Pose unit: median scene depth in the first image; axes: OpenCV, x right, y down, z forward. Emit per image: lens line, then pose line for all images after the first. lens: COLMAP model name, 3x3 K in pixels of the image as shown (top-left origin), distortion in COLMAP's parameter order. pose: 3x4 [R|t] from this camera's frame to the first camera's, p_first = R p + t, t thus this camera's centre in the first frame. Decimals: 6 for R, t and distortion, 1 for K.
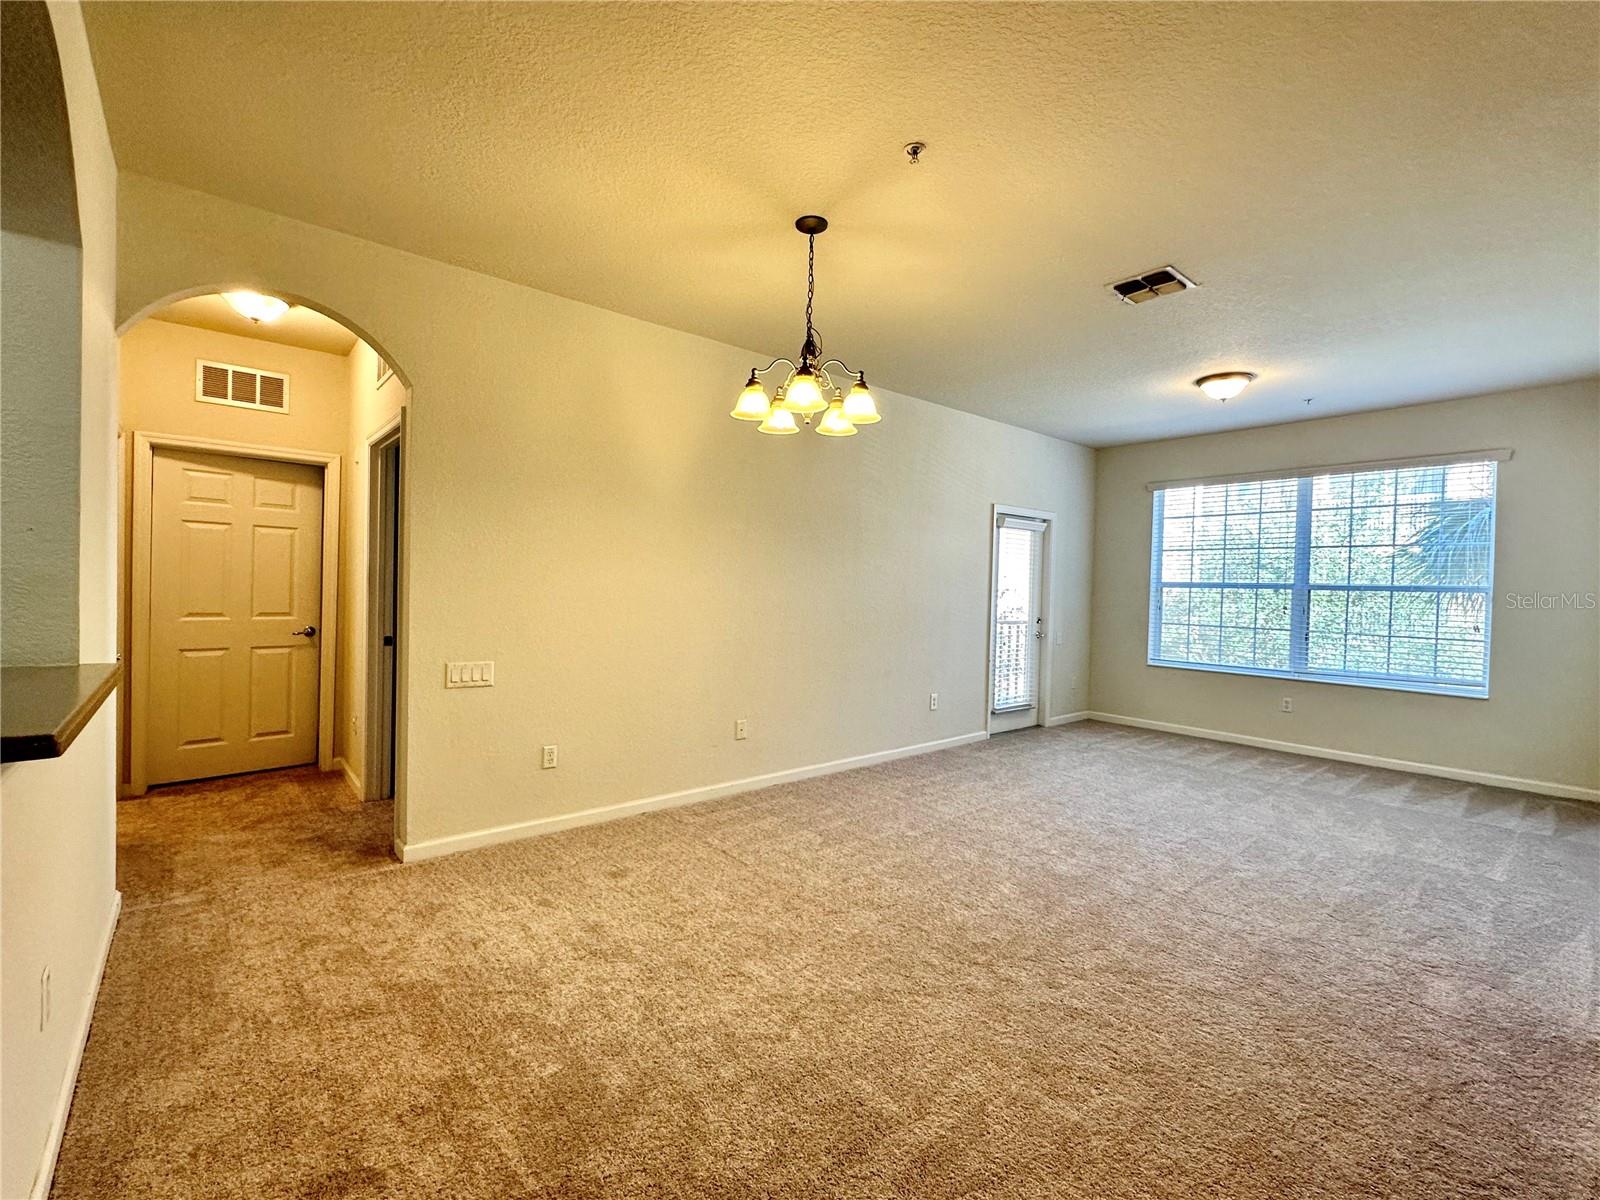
lens RADIAL K [[707.6, 0, 796.1], [0, 707.6, 595.8], [0, 0, 1]] dist [-0.001622, 0.000233]
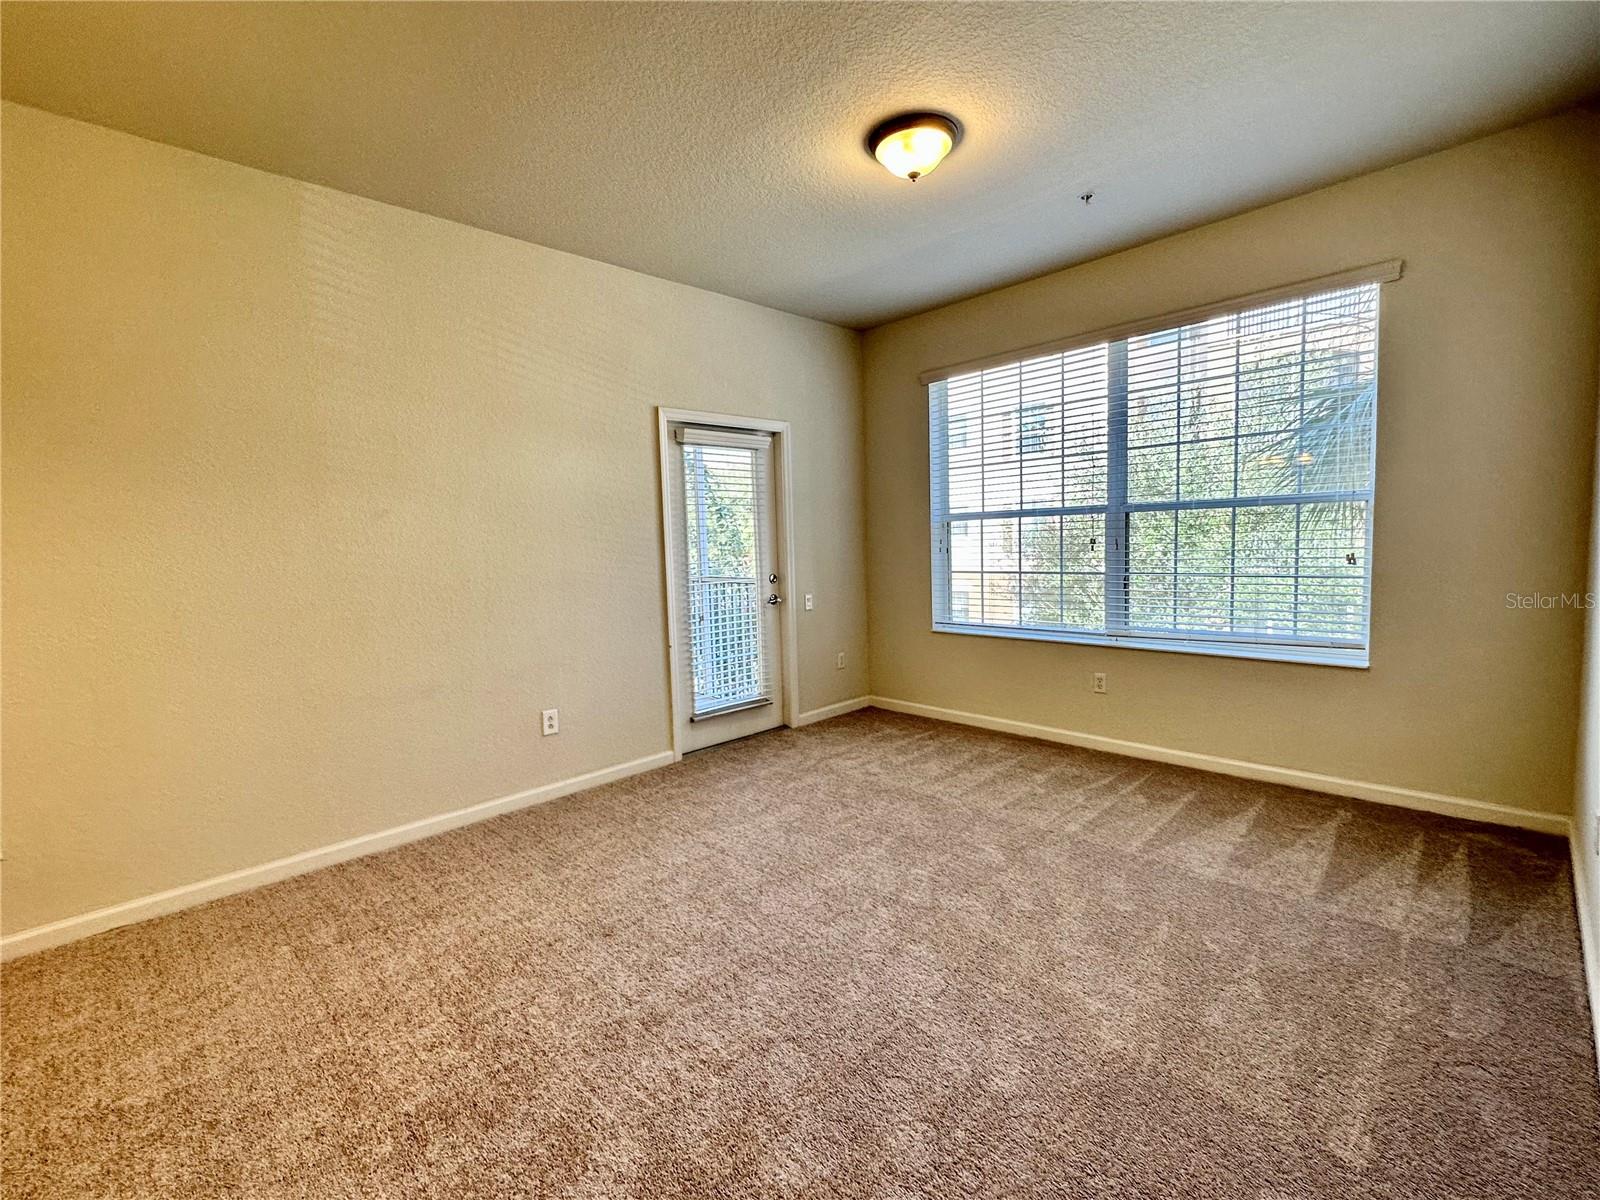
lens RADIAL K [[707.6, 0, 796.1], [0, 707.6, 595.8], [0, 0, 1]] dist [-0.001622, 0.000233]
pose [[0.995893, -0.063419, 0.064611, 0.356483], [0.059066, 0.995990, 0.067199, 0.006707], [-0.068613, -0.063107, 0.995645, 0.337724]]
